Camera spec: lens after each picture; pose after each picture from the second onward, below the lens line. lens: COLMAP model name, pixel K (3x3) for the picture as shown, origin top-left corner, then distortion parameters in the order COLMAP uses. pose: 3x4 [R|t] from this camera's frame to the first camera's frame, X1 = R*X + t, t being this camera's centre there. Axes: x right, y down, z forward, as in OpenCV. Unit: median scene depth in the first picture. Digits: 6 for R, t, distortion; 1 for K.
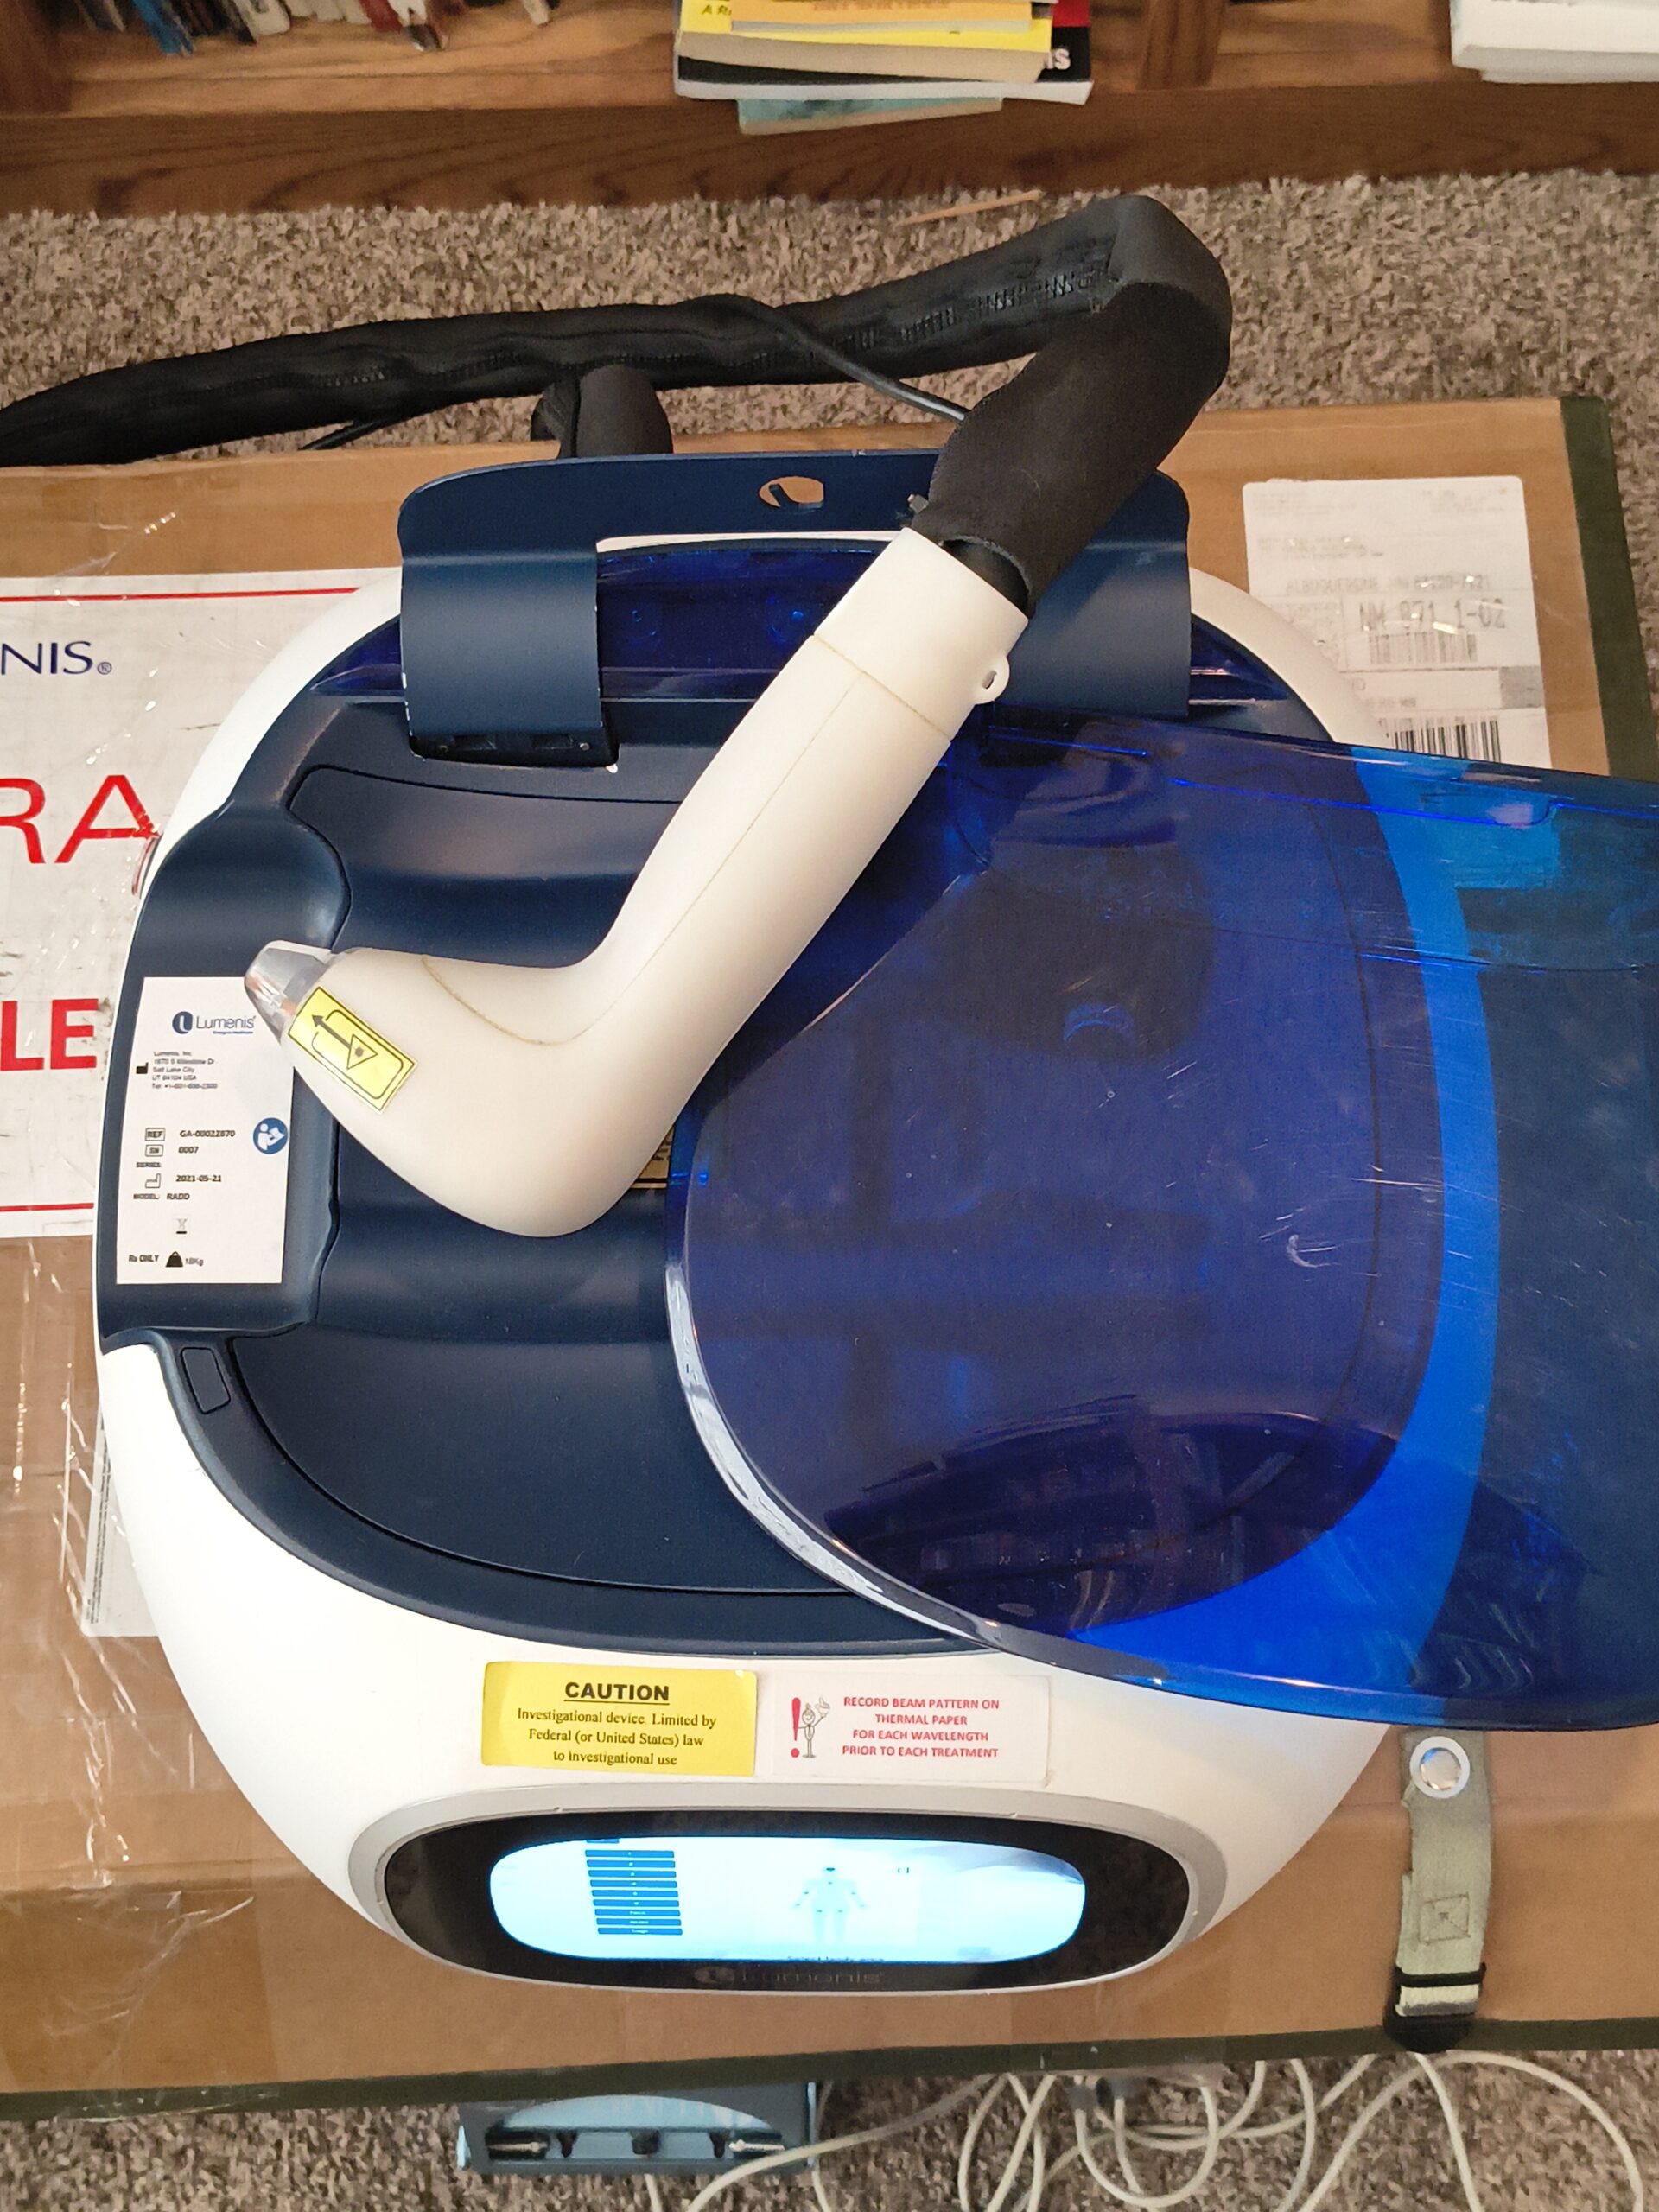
lens RADIAL K [[2689.0, 0, 836.9], [0, 2689.0, 1108.6], [0, 0, 1]] dist [0.037240, 0.000000]
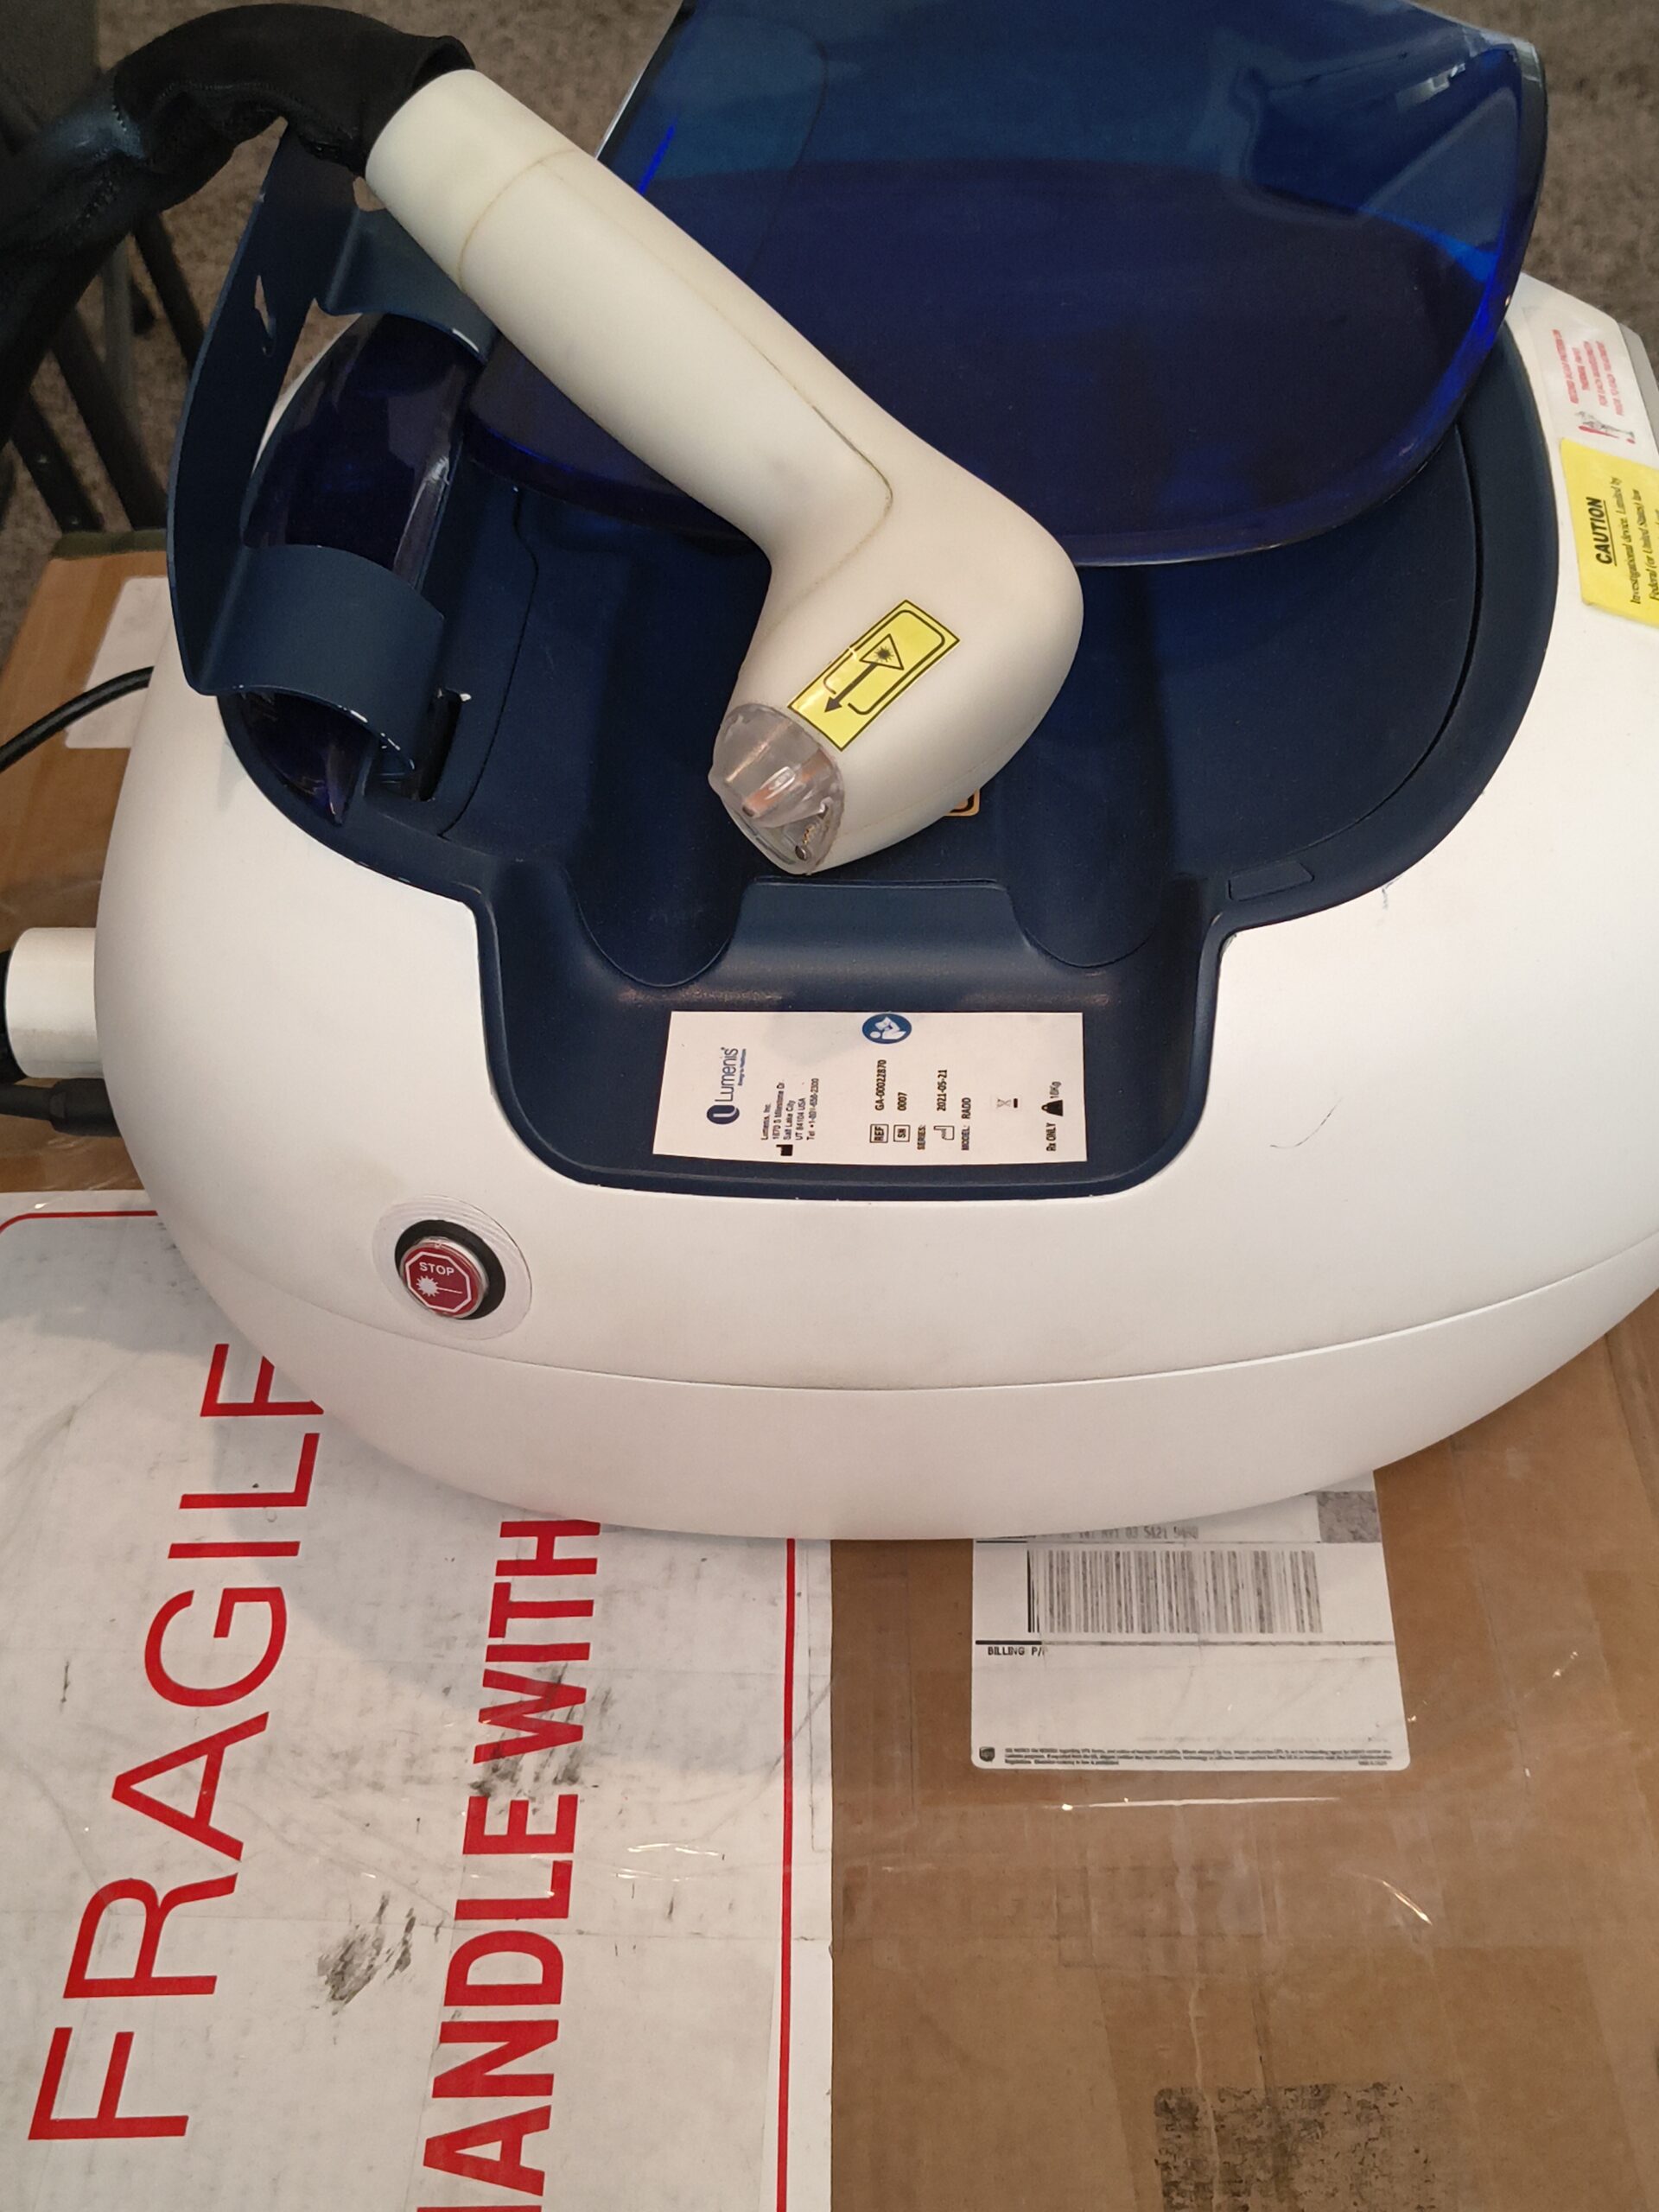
lens RADIAL K [[2689.0, 0, 831.8], [0, 2689.0, 1099.5], [0, 0, 1]] dist [0.037240, 0.000000]
pose [[0.050082, -0.697043, 0.715278, -0.781559], [0.962430, 0.225048, 0.151924, -0.118367], [-0.266870, 0.680797, 0.682126, 0.493792]]
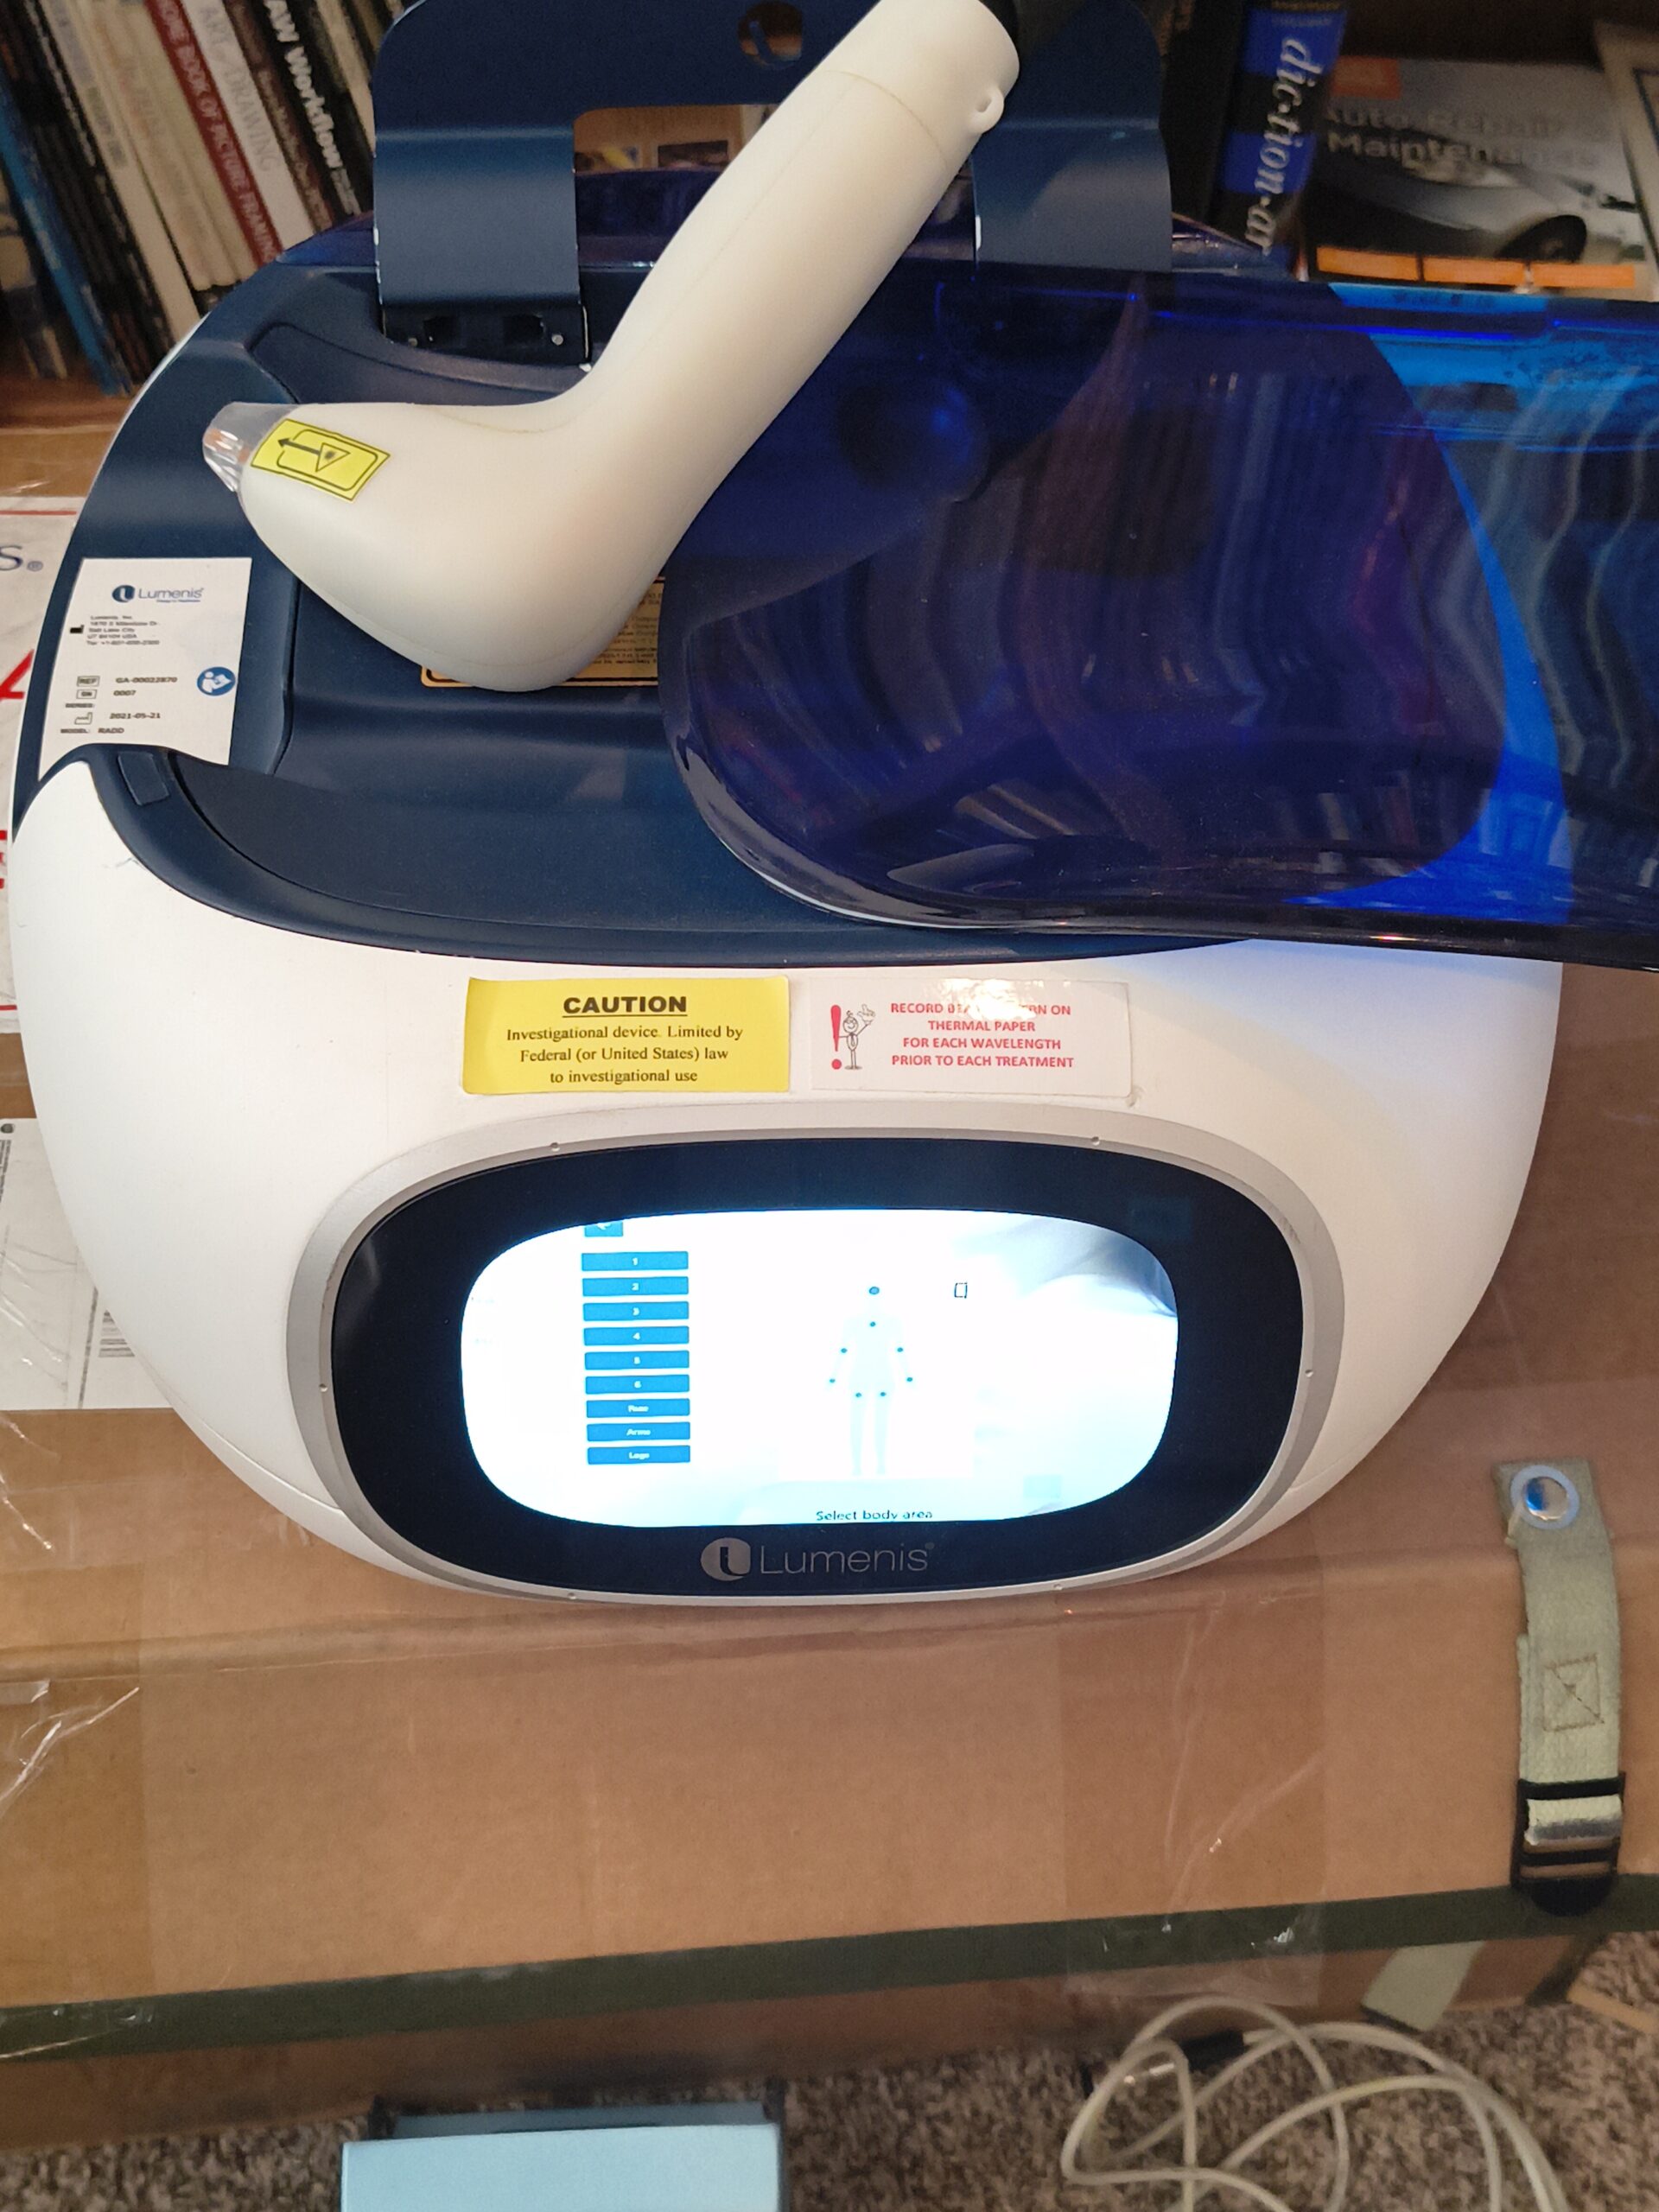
lens RADIAL K [[2689.0, 0, 854.1], [0, 2689.0, 1066.7], [0, 0, 1]] dist [0.037240, 0.000000]
pose [[0.997686, -0.020464, 0.064837, -0.056355], [0.042227, 0.933913, -0.354999, 0.469400], [-0.053287, 0.356915, 0.932616, 0.181304]]
